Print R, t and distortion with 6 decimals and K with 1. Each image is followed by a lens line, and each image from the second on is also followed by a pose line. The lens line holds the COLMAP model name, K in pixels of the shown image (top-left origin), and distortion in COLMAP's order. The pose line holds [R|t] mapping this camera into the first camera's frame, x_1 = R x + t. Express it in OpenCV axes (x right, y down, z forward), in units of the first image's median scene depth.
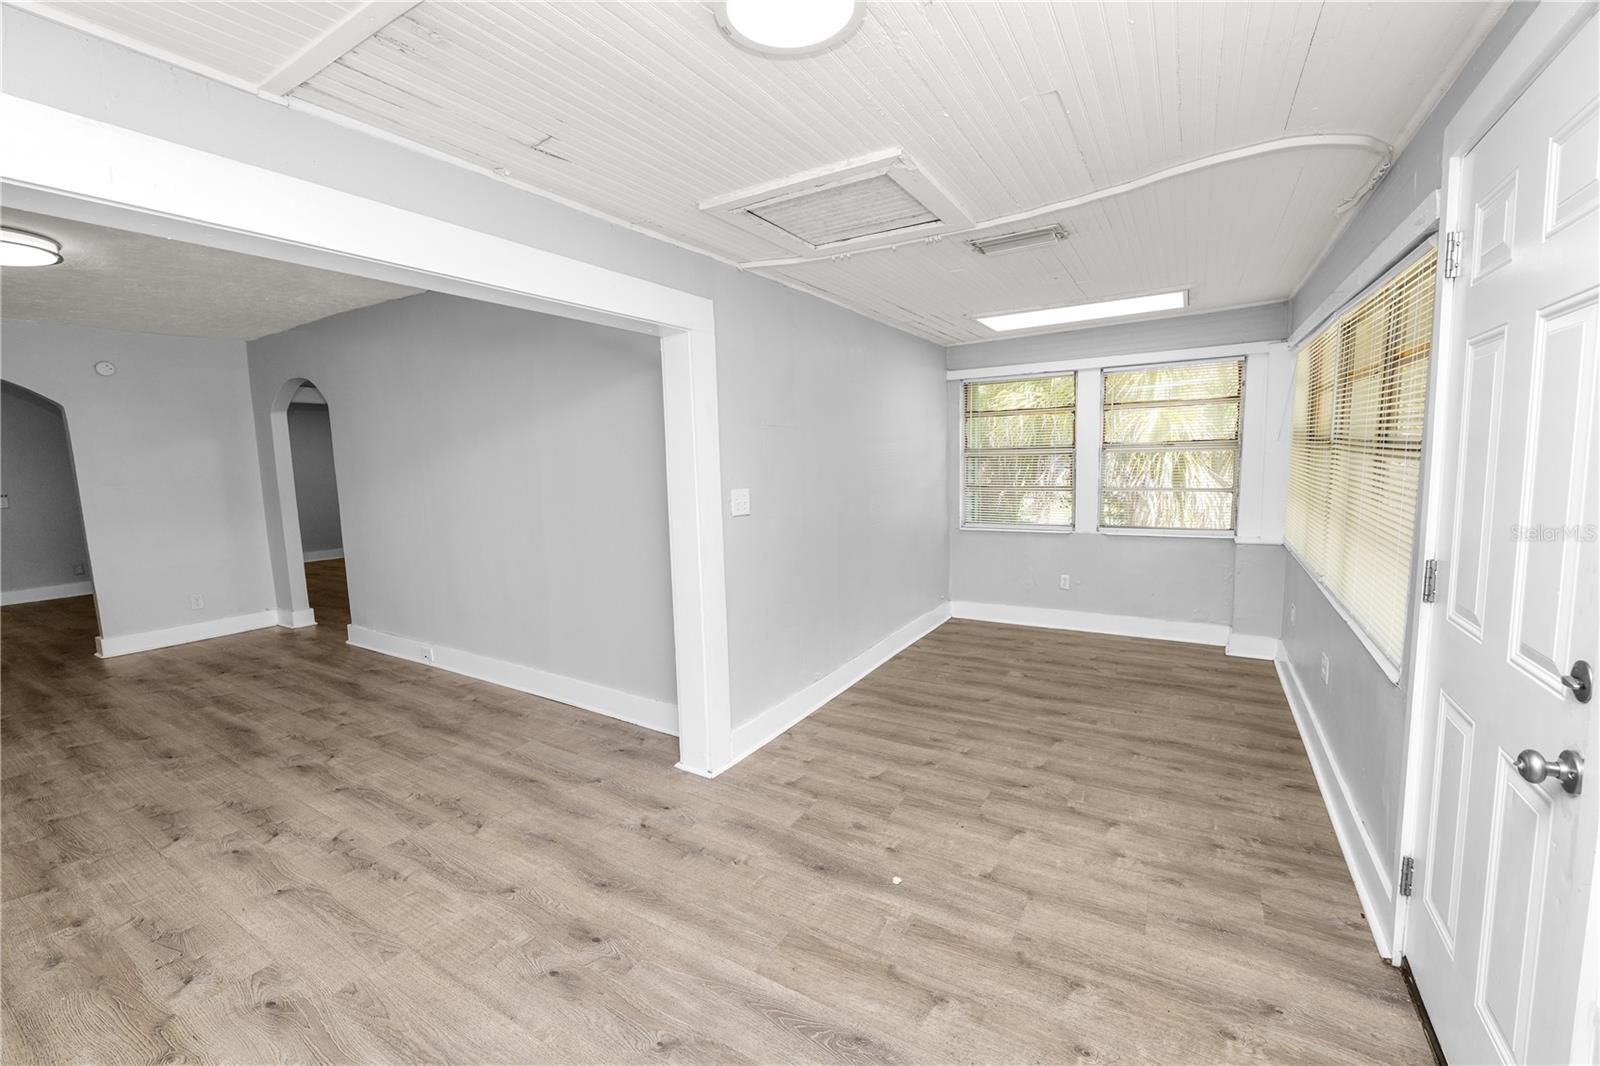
lens RADIAL K [[651.2, 0, 801.6], [0, 651.2, 531.6], [0, 0, 1]] dist [-0.013811, 0.001312]
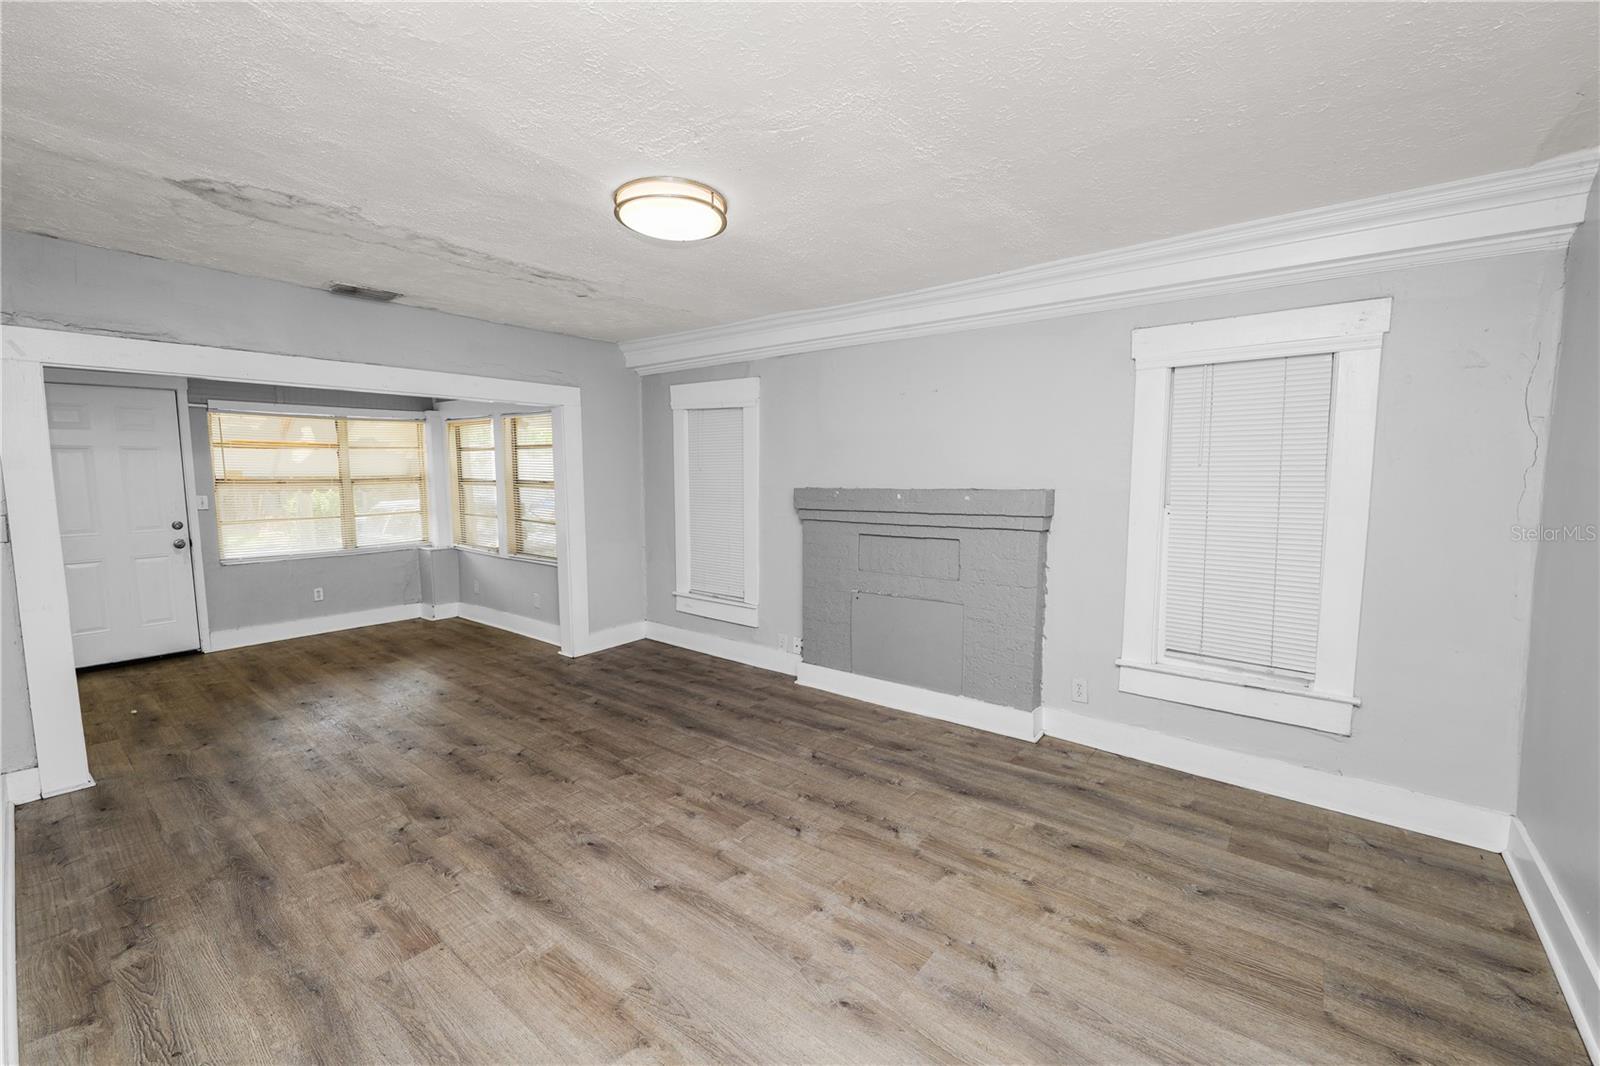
lens RADIAL K [[651.2, 0, 802.7], [0, 651.2, 531.2], [0, 0, 1]] dist [-0.013811, 0.001312]
pose [[-0.991565, 0.012958, 0.128963, -1.050529], [0.039613, 0.977679, 0.206338, -0.138773], [-0.123410, 0.209706, -0.969945, 1.292378]]
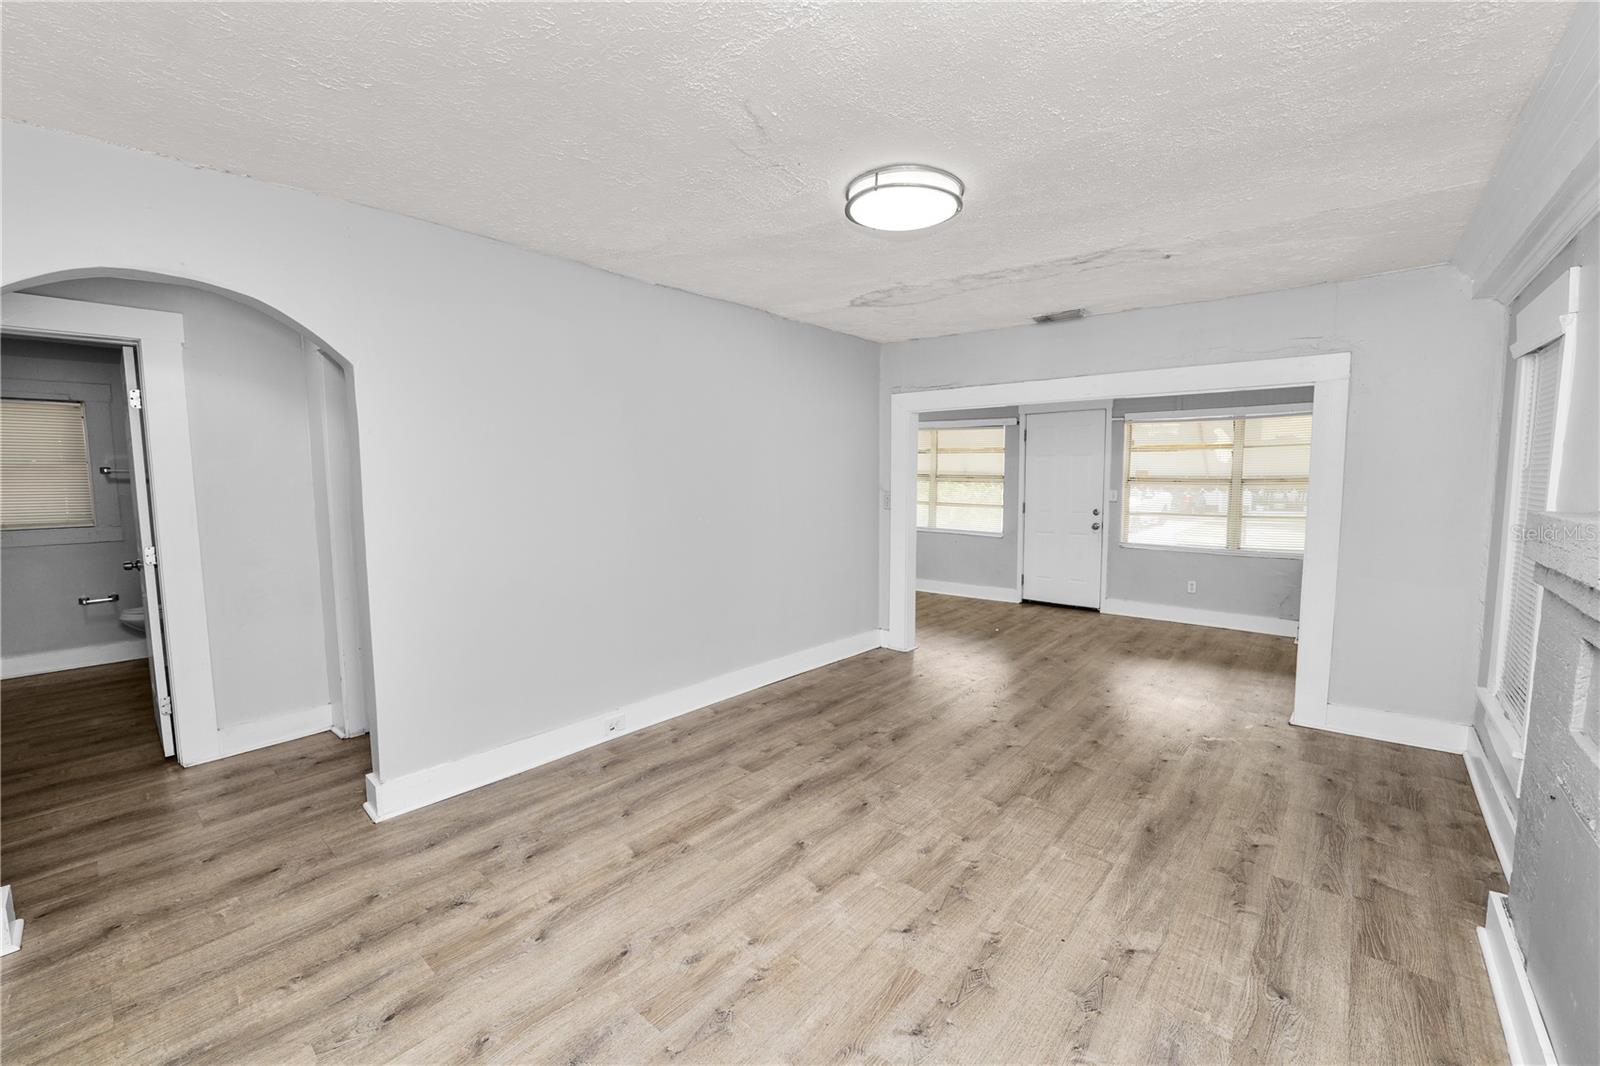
lens RADIAL K [[651.2, 0, 794.8], [0, 651.2, 527.6], [0, 0, 1]] dist [-0.013811, 0.001312]
pose [[0.172032, -0.060477, 0.983233, -1.447610], [0.116518, 0.992356, 0.040652, -0.058792], [-0.978176, 0.107571, 0.177764, 0.696066]]
